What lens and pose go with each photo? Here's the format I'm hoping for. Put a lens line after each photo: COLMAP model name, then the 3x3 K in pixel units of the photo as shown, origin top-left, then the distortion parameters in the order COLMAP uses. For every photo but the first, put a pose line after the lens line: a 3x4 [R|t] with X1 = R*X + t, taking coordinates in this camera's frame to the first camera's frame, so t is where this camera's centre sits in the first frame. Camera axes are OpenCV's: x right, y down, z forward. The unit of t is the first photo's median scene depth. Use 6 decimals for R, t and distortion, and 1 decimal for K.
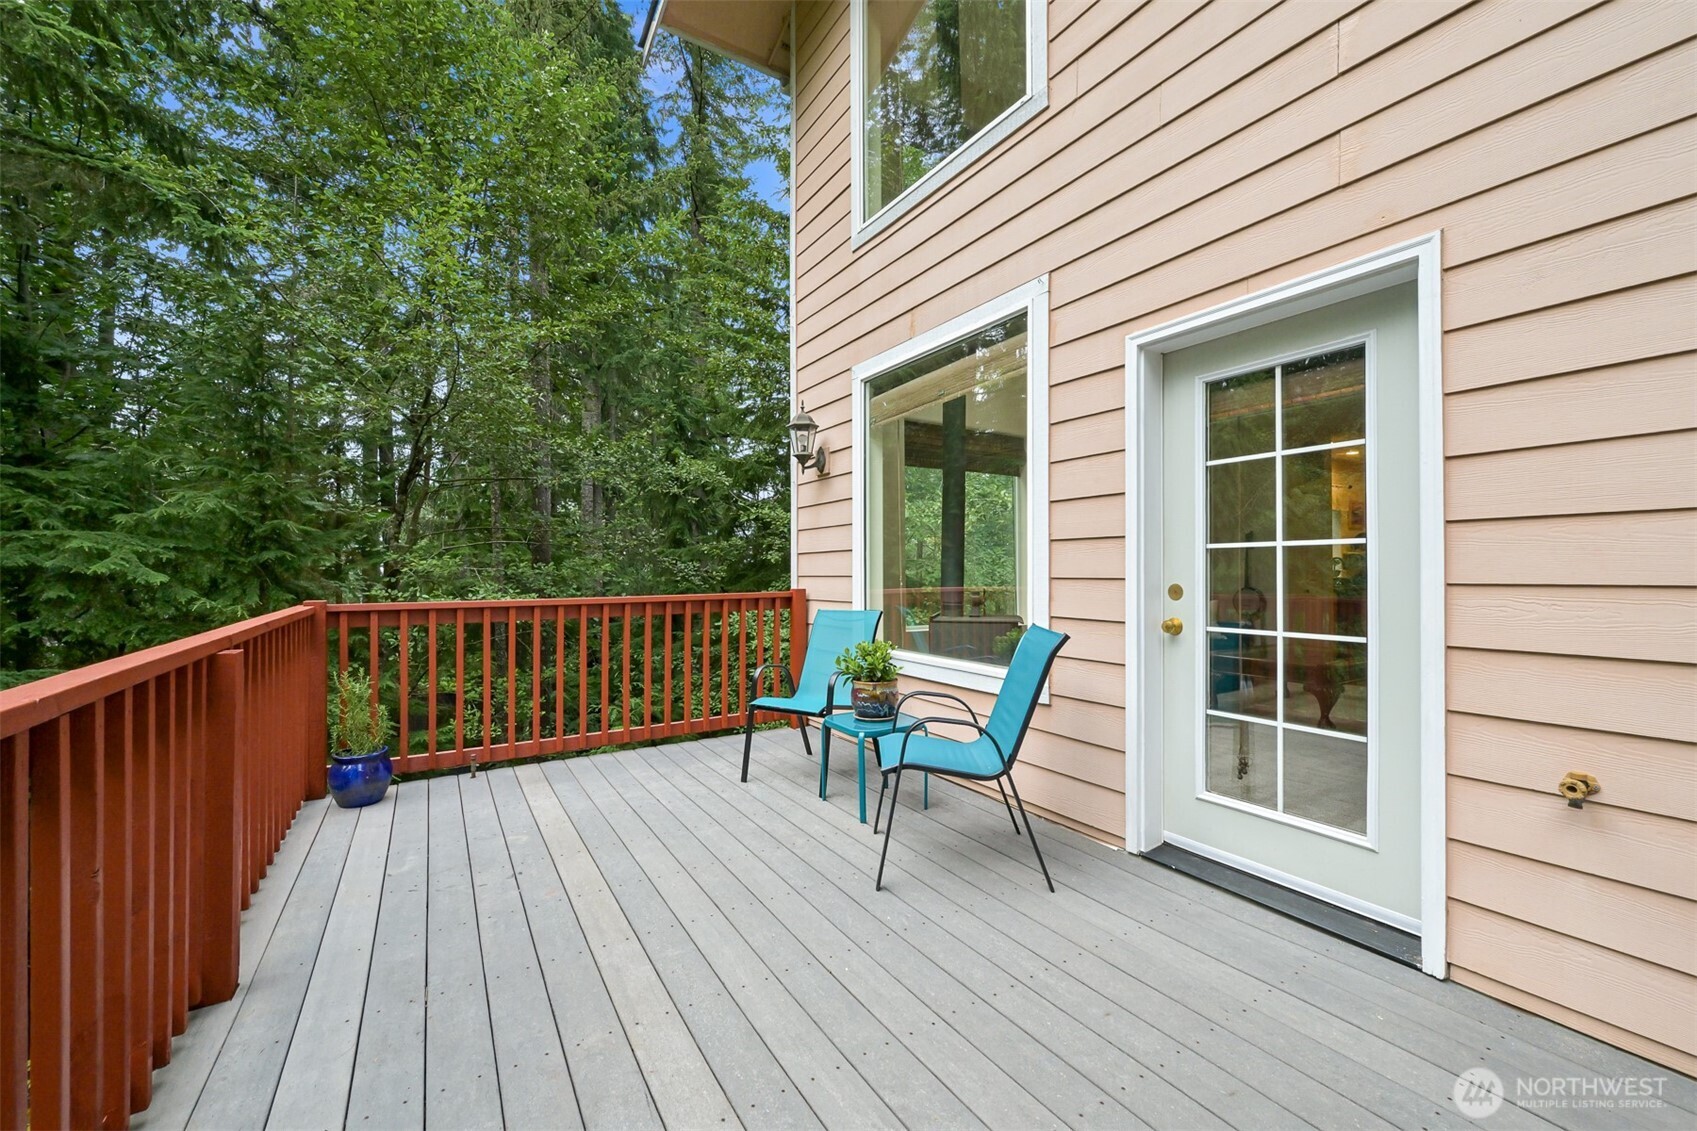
lens RADIAL K [[666.0, 0, 851.3], [0, 666.0, 567.7], [0, 0, 1]] dist [-0.003073, 0.000349]
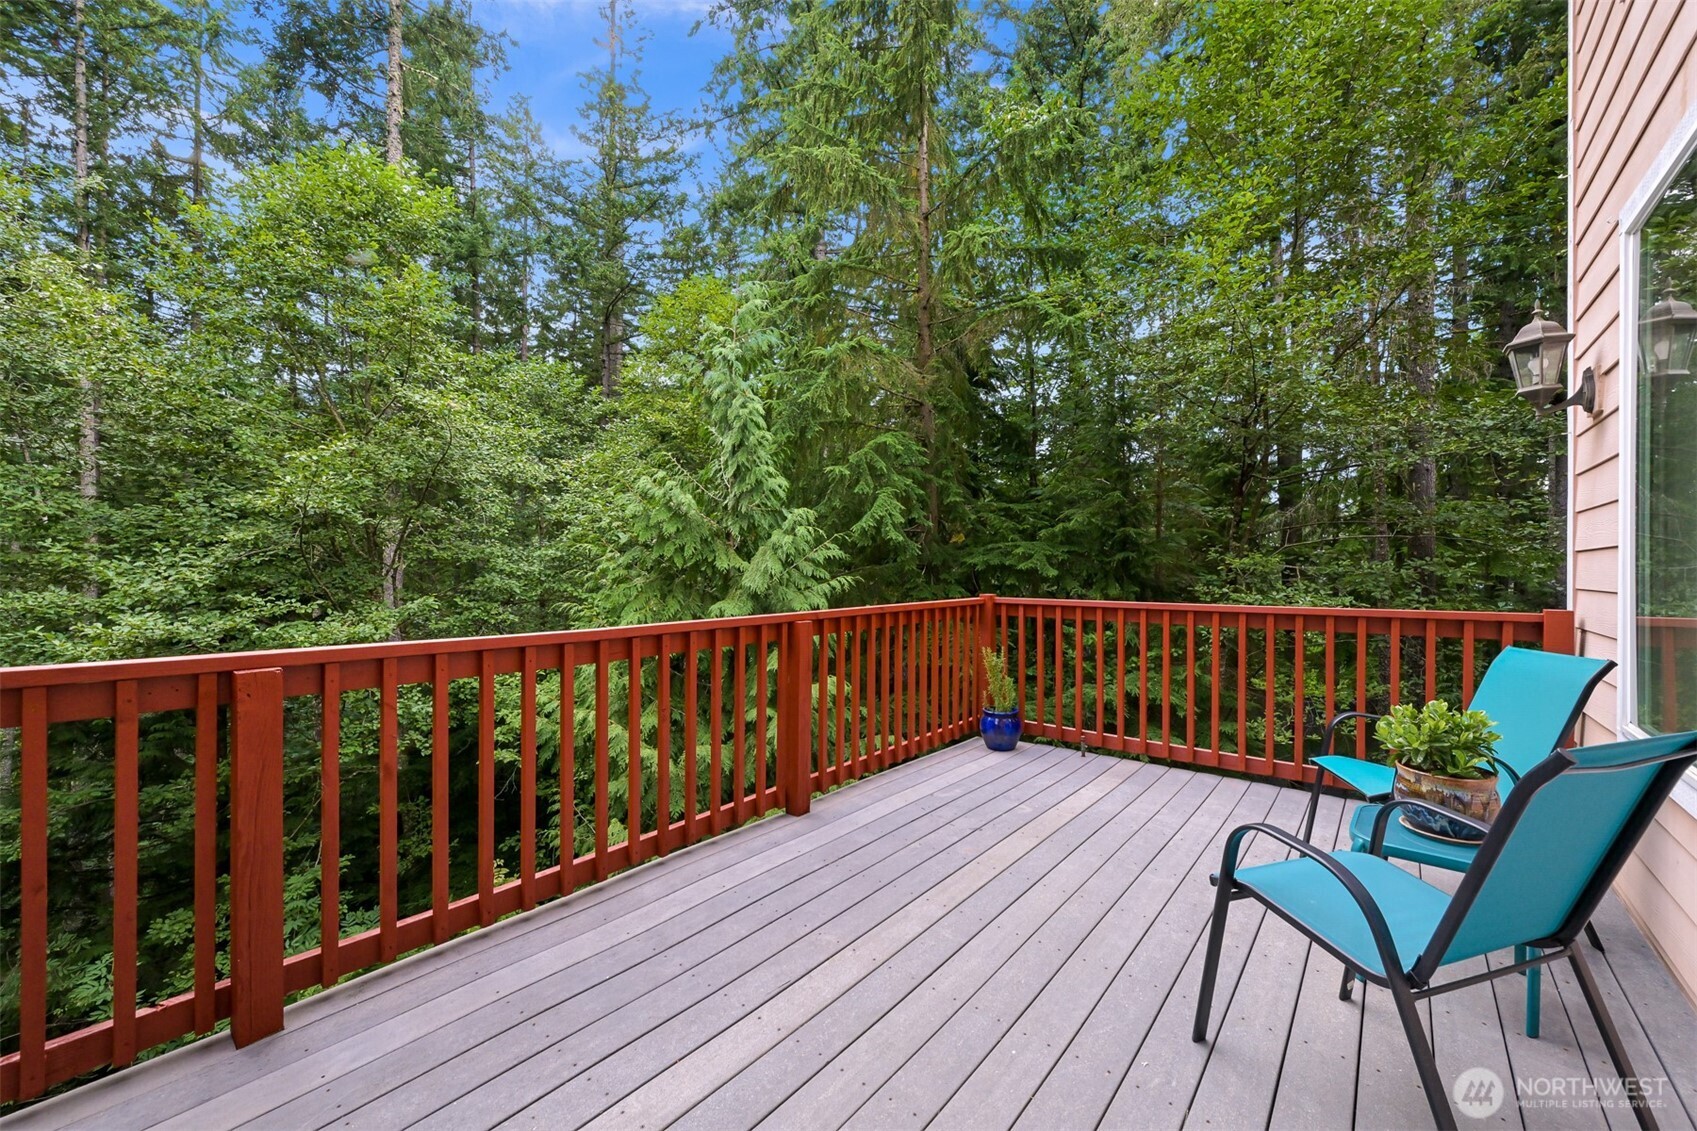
lens RADIAL K [[666.0, 0, 857.6], [0, 666.0, 561.9], [0, 0, 1]] dist [-0.003073, 0.000349]
pose [[0.333538, 0.001434, -0.942736, 0.463458], [-0.007019, 0.999975, -0.000963, -0.012131], [0.942711, 0.006938, 0.333540, 0.336418]]
